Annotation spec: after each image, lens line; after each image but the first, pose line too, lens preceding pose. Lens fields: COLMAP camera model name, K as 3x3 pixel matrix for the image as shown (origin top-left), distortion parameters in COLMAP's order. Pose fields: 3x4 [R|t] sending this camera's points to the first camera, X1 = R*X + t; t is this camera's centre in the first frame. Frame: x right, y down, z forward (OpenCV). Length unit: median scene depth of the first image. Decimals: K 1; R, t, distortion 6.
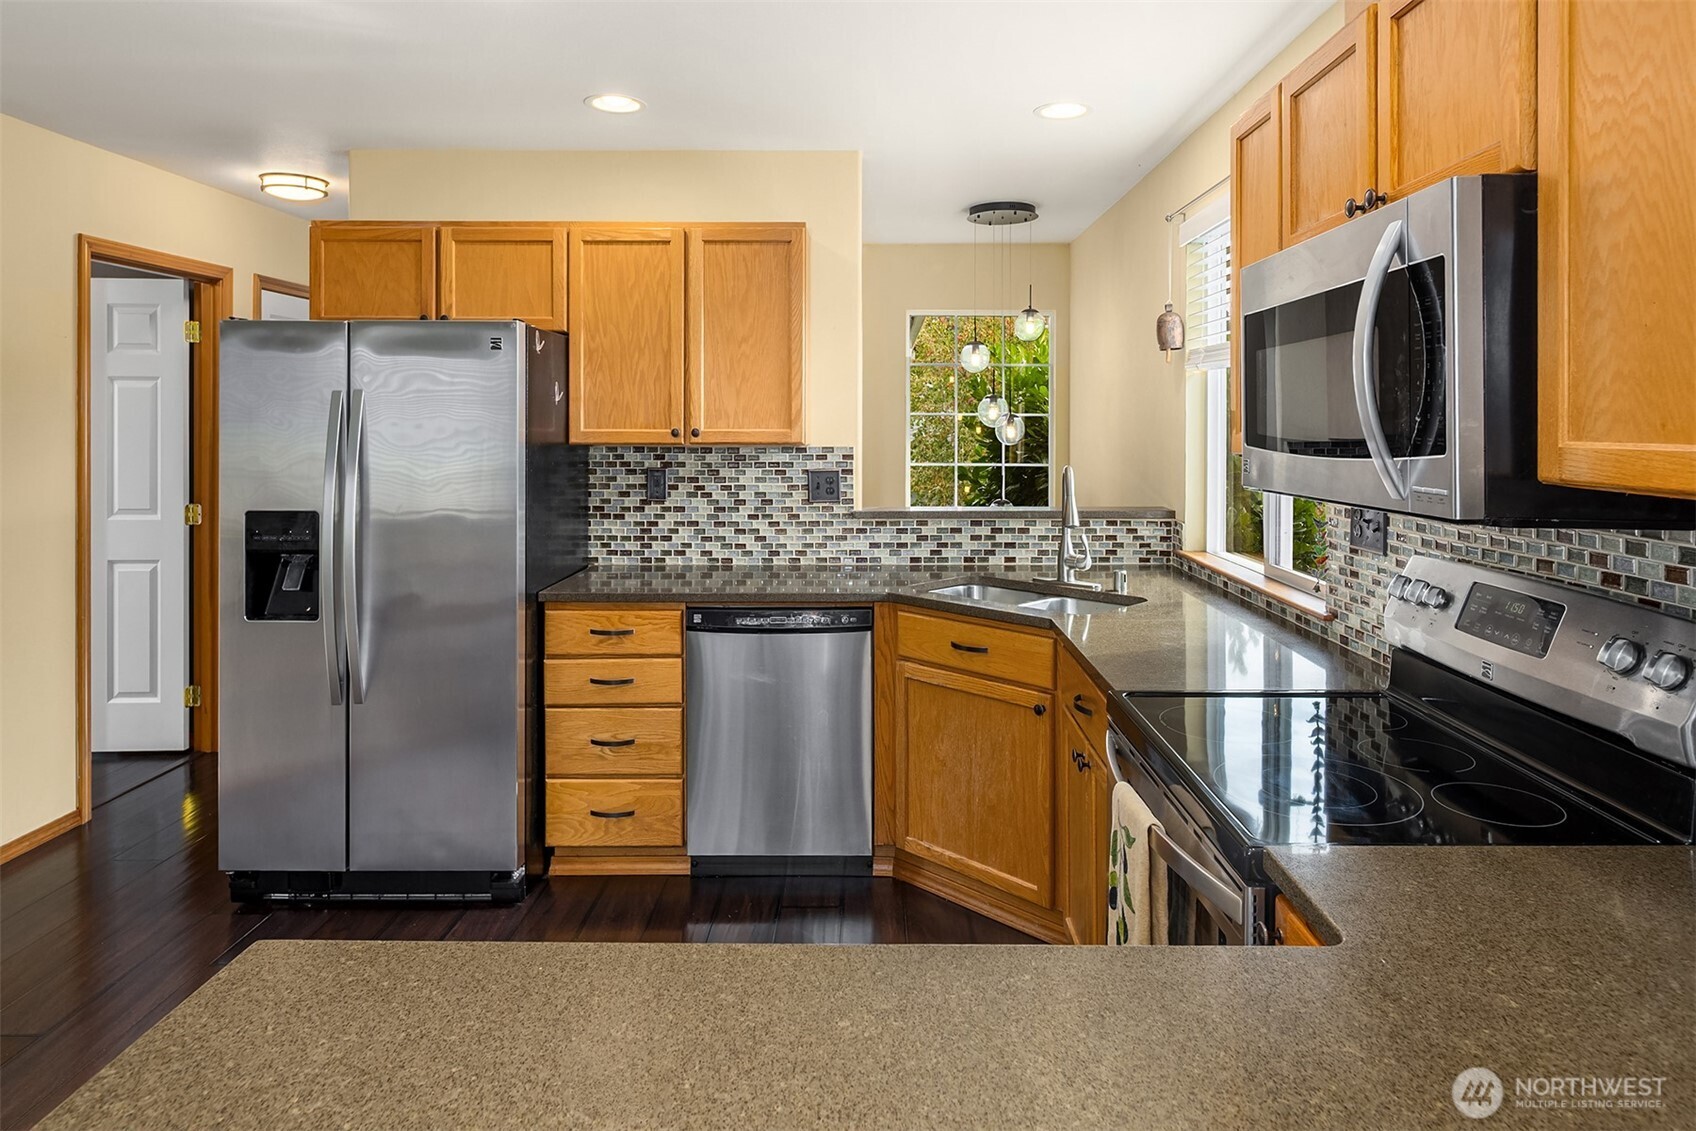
lens RADIAL K [[1060.7, 0, 909.9], [0, 1060.7, 434.6], [0, 0, 1]] dist [0.009572, 0.000974]
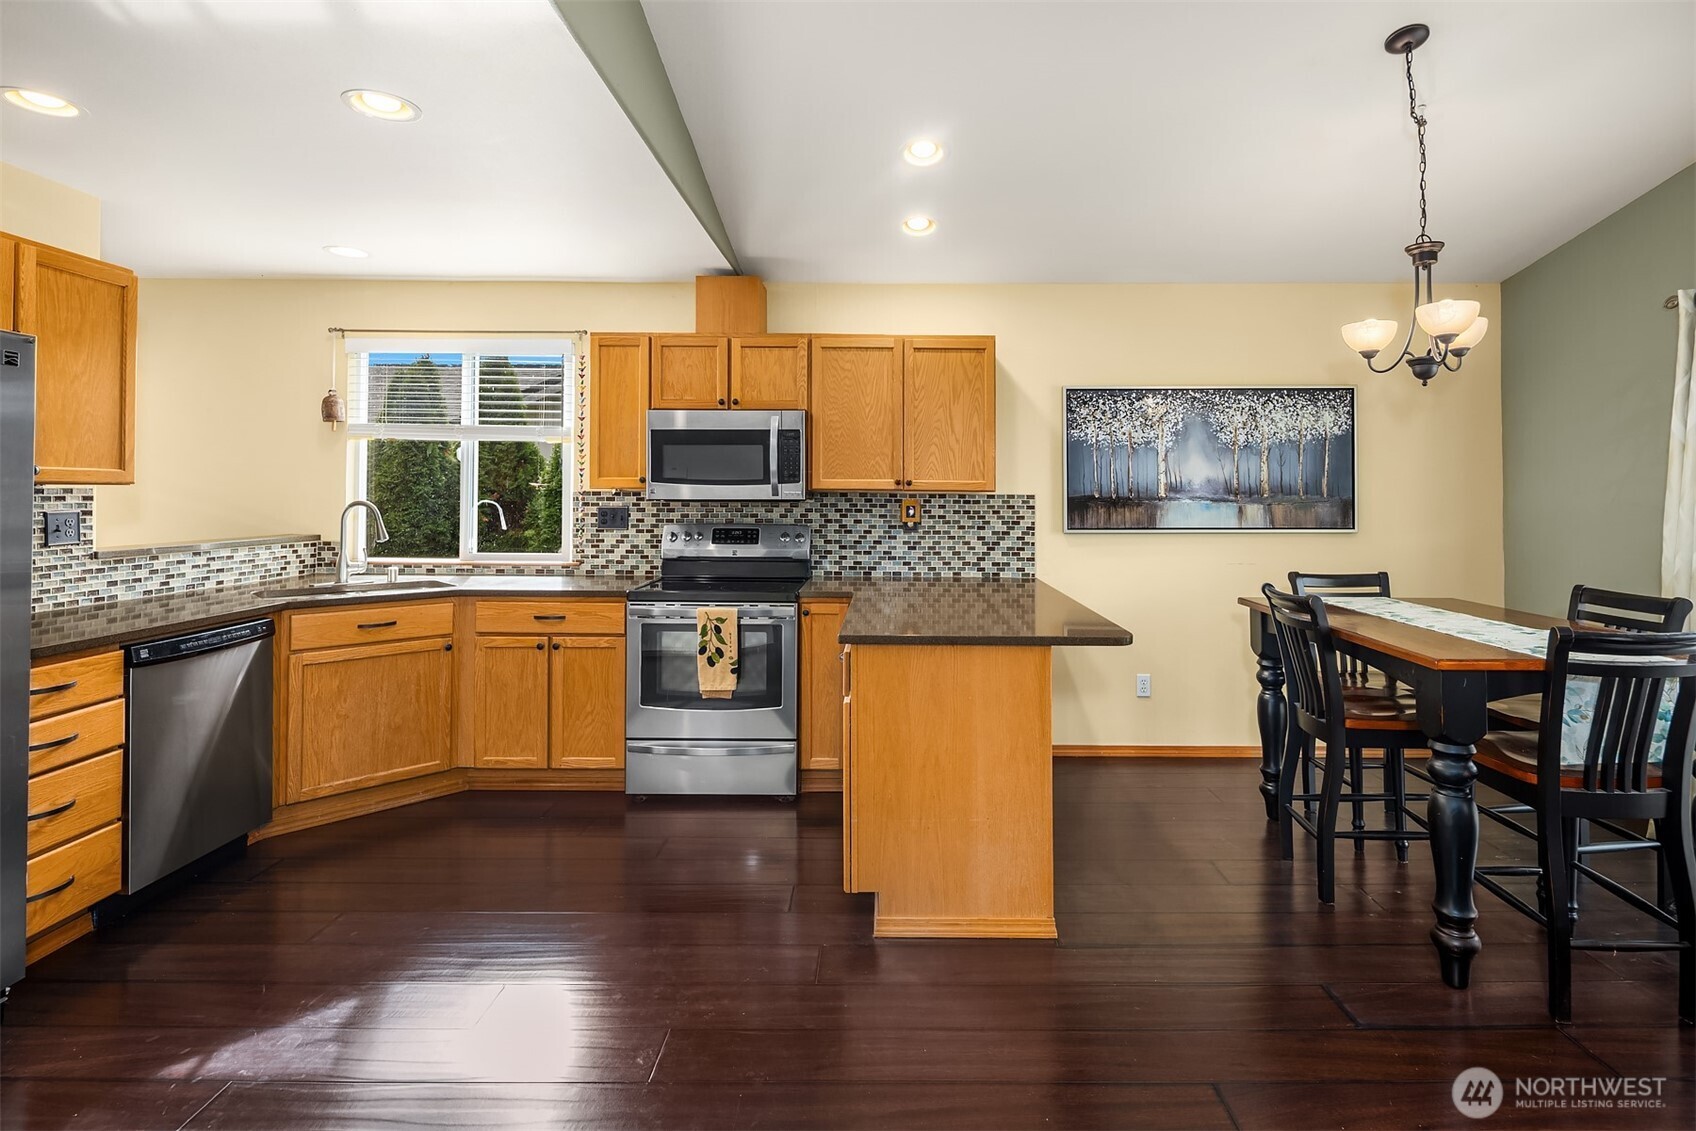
lens RADIAL K [[836.9, 0, 887.8], [0, 836.9, 482.7], [0, 0, 1]] dist [0.006611, -0.005891]
pose [[-0.015351, 0.013118, 0.999796, -0.910750], [0.005547, 0.999900, -0.013034, 0.022126], [-0.999867, 0.005346, -0.015422, 0.271805]]
